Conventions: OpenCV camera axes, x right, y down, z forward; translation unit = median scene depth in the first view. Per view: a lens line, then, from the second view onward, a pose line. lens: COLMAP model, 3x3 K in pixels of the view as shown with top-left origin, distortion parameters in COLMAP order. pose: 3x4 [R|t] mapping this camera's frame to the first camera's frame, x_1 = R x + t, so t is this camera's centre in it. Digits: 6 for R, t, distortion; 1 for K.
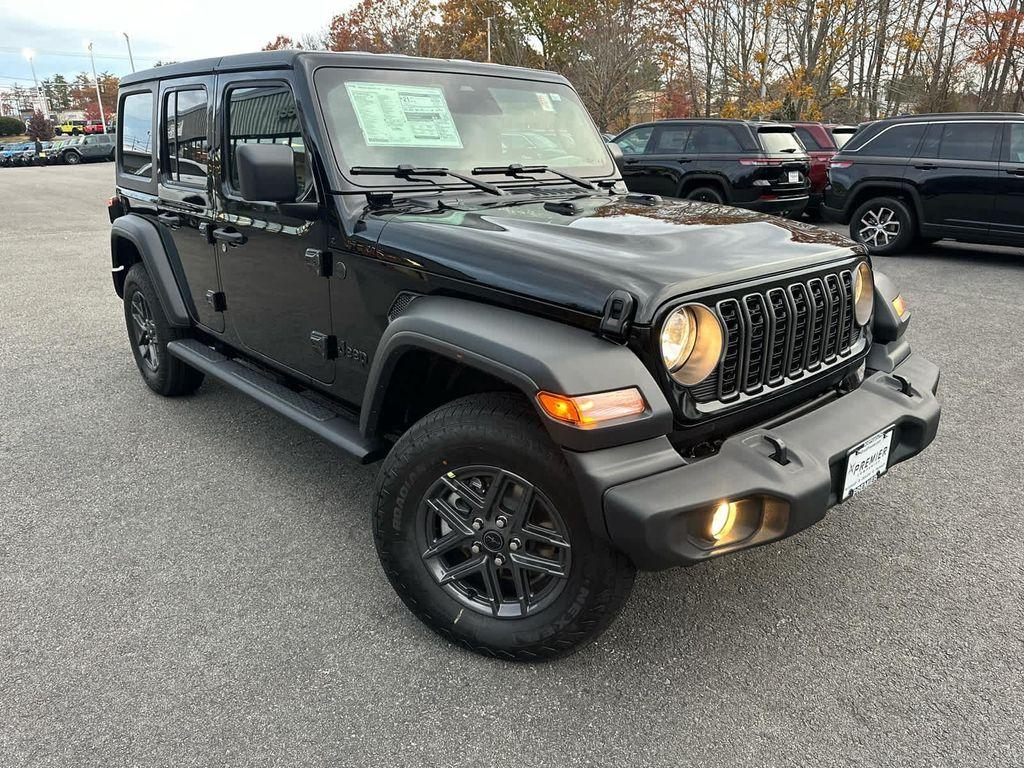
lens RADIAL K [[719.4, 0, 512.0], [0, 719.4, 384.0], [0, 0, 1]] dist [0.029467, -0.024286]
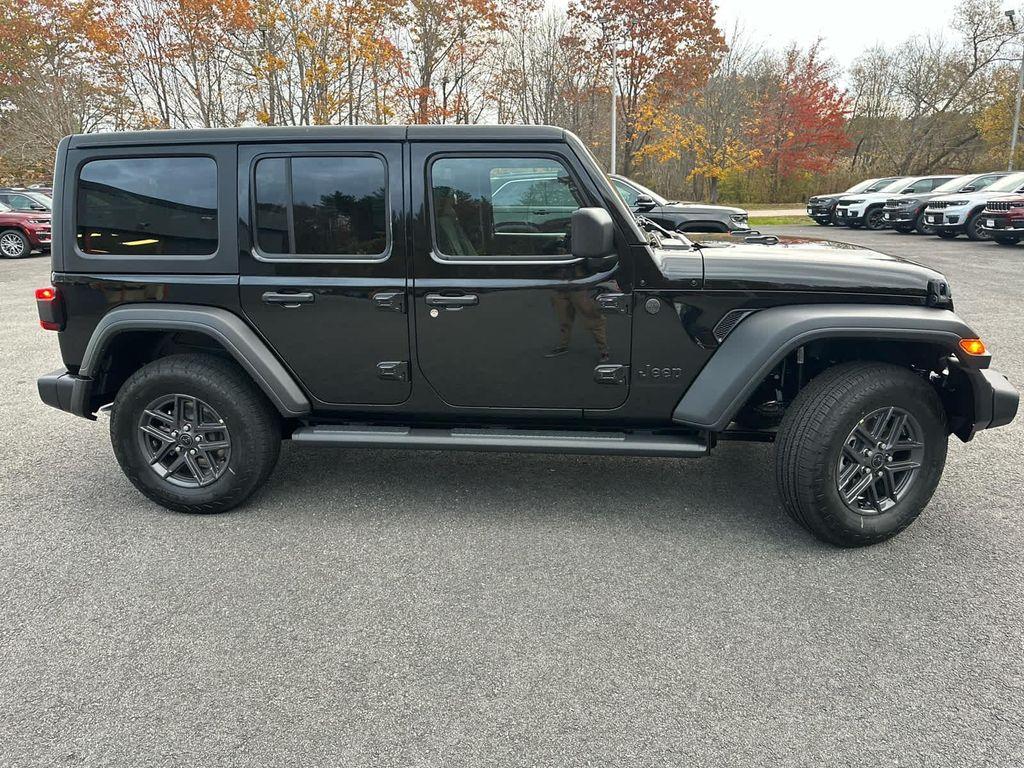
lens RADIAL K [[721.5, 0, 509.9], [0, 721.5, 377.2], [0, 0, 1]] dist [0.026644, -0.026044]
pose [[0.763902, -0.184583, 0.618371, -1.083096], [0.231965, 0.972717, 0.003797, -0.092845], [-0.602201, 0.140540, 0.785877, 0.190911]]
